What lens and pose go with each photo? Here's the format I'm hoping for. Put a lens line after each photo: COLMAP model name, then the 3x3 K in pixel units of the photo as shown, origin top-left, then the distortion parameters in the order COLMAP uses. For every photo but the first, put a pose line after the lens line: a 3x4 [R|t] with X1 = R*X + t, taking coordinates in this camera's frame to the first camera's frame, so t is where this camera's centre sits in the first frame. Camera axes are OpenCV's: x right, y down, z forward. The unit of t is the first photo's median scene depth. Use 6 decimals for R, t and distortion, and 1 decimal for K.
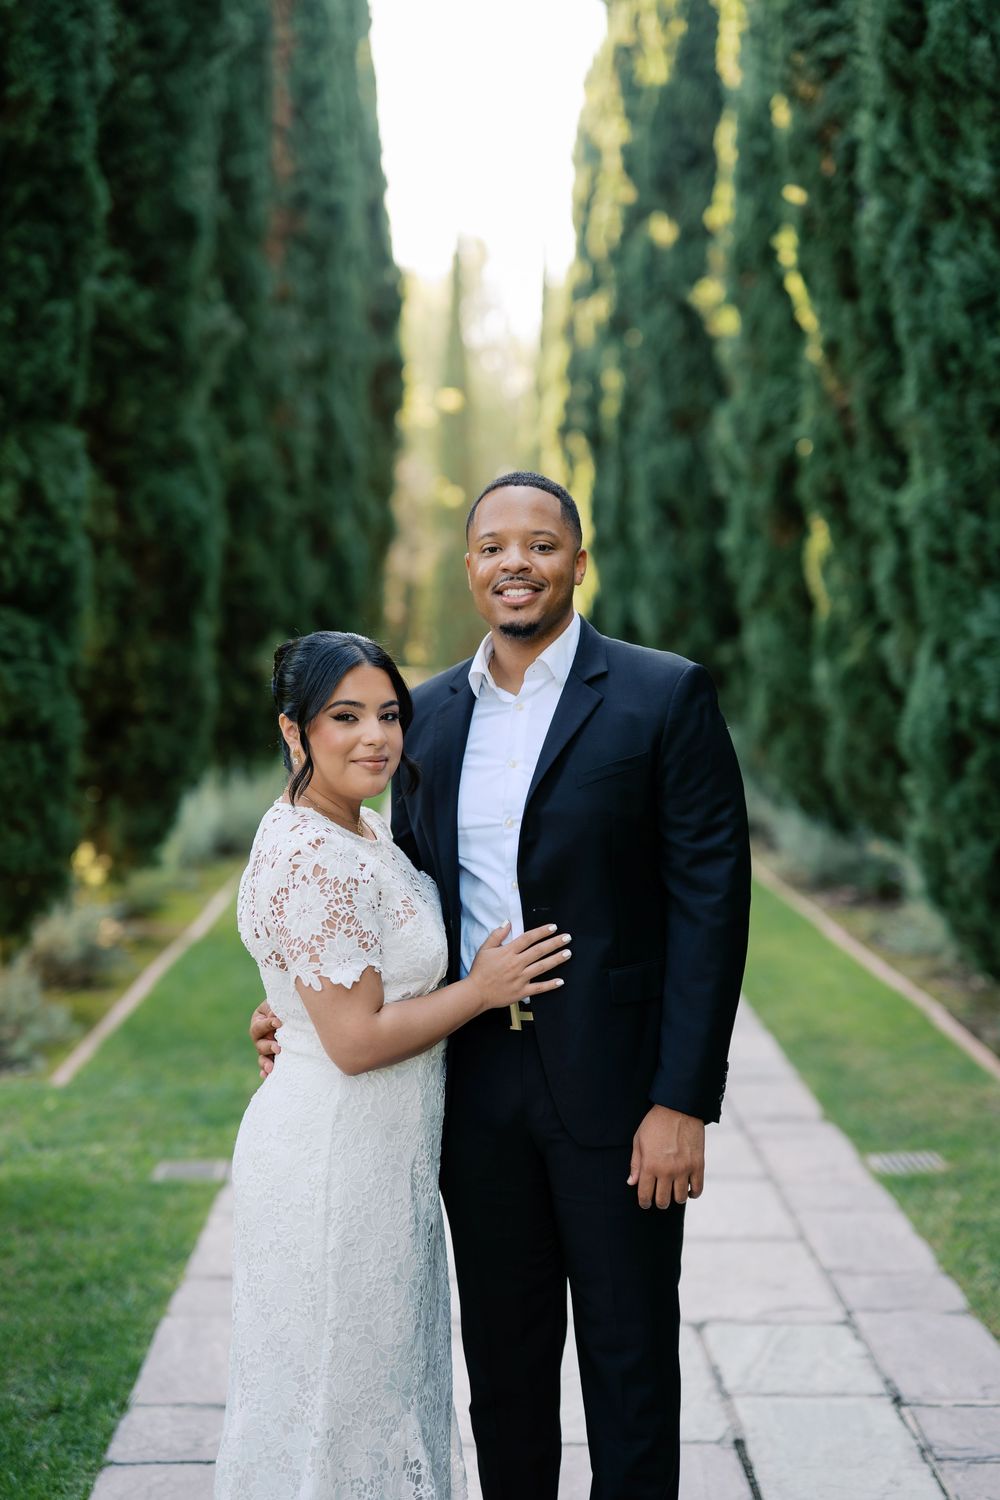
lens RADIAL K [[2070.9, 0, 500.7], [0, 2070.9, 791.3], [0, 0, 1]] dist [-0.011803, -0.025685]
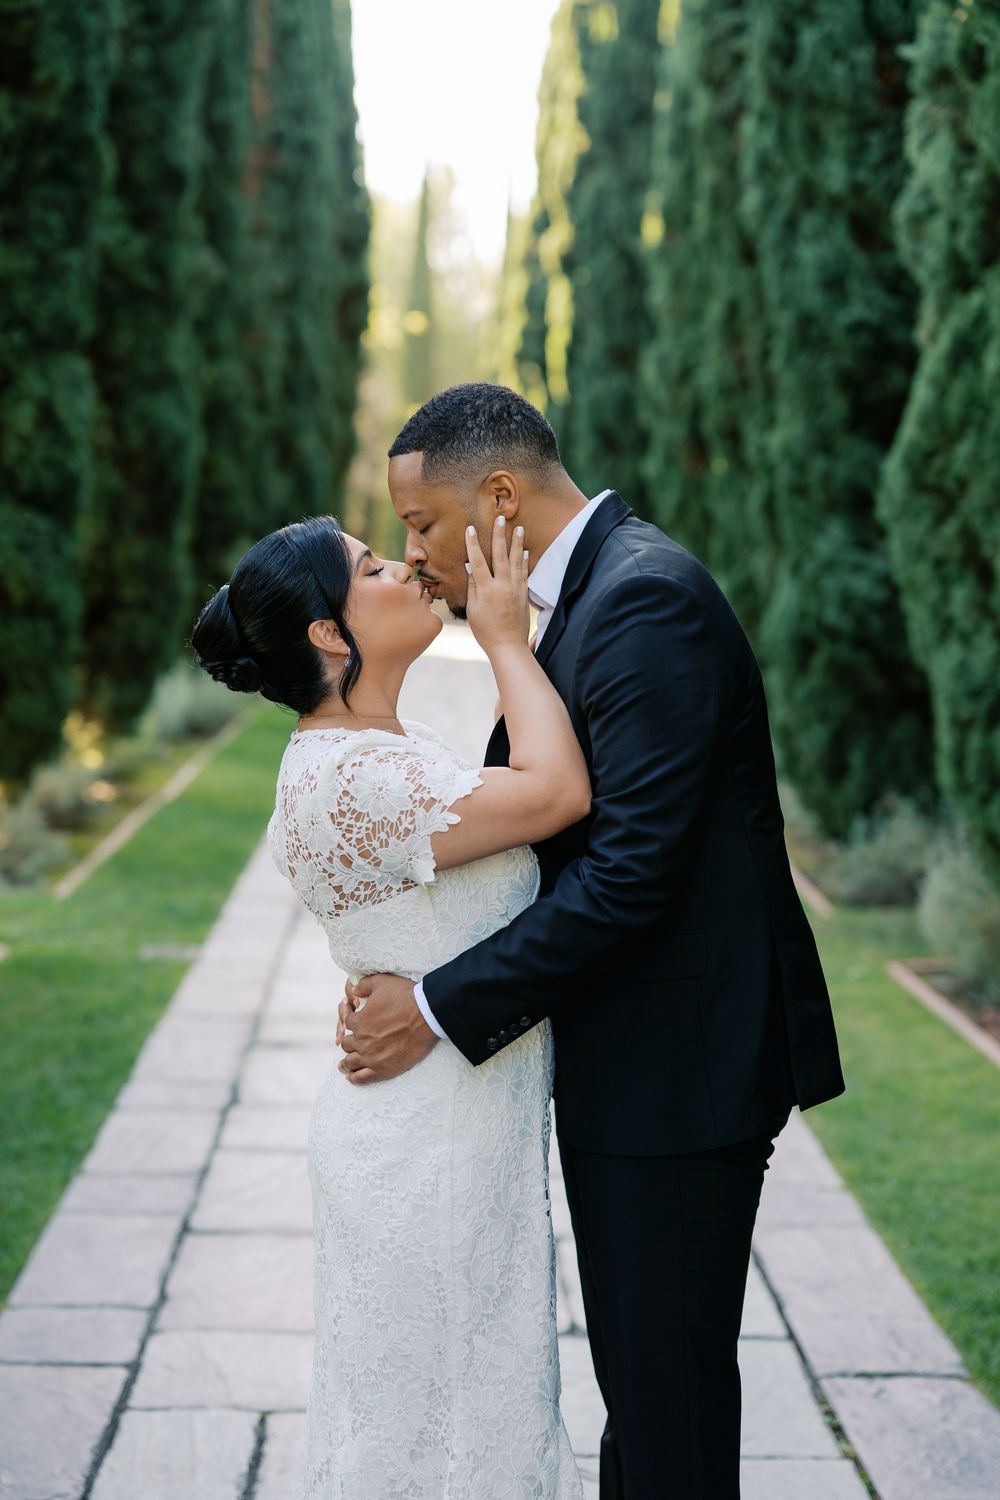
lens RADIAL K [[2053.6, 0, 498.9], [0, 2053.6, 750.1], [0, 0, 1]] dist [-0.000923, 0.031032]
pose [[0.999336, 0.030124, 0.020474, 0.013342], [-0.030545, 0.999322, 0.020569, 0.014890], [-0.019841, -0.021181, 0.999579, -0.154132]]
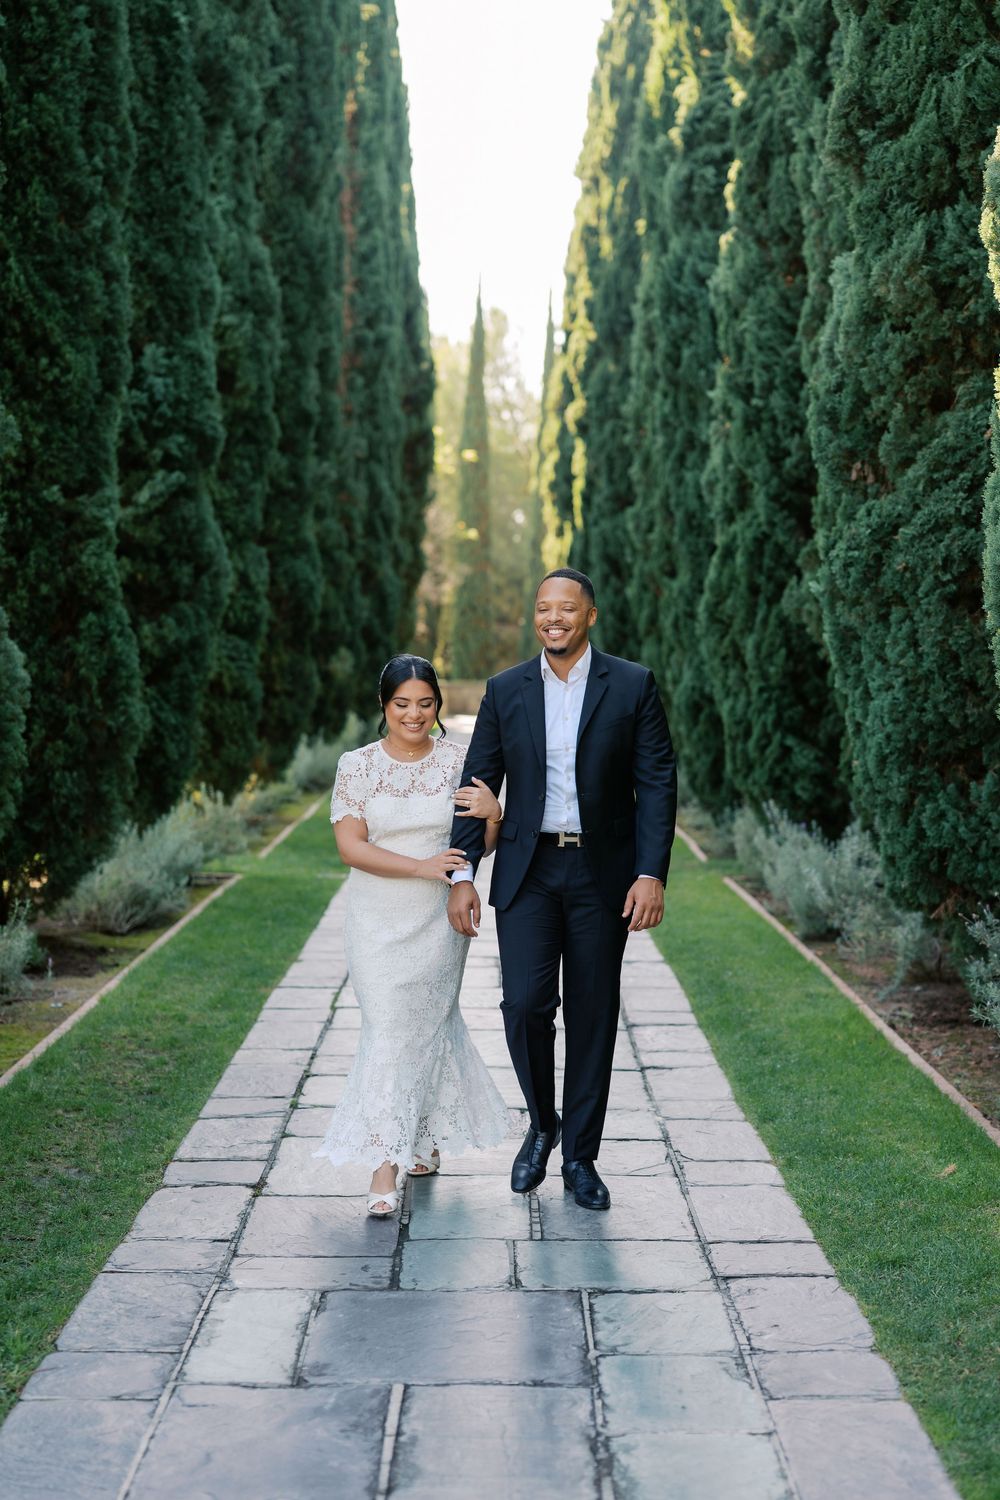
lens RADIAL K [[2053.6, 0, 498.9], [0, 2053.6, 750.1], [0, 0, 1]] dist [-0.000923, 0.031032]
pose [[0.999858, 0.011093, -0.012688, 0.039734], [-0.011405, 0.999629, -0.024752, 0.054818], [0.012409, 0.024893, 0.999613, -0.775949]]
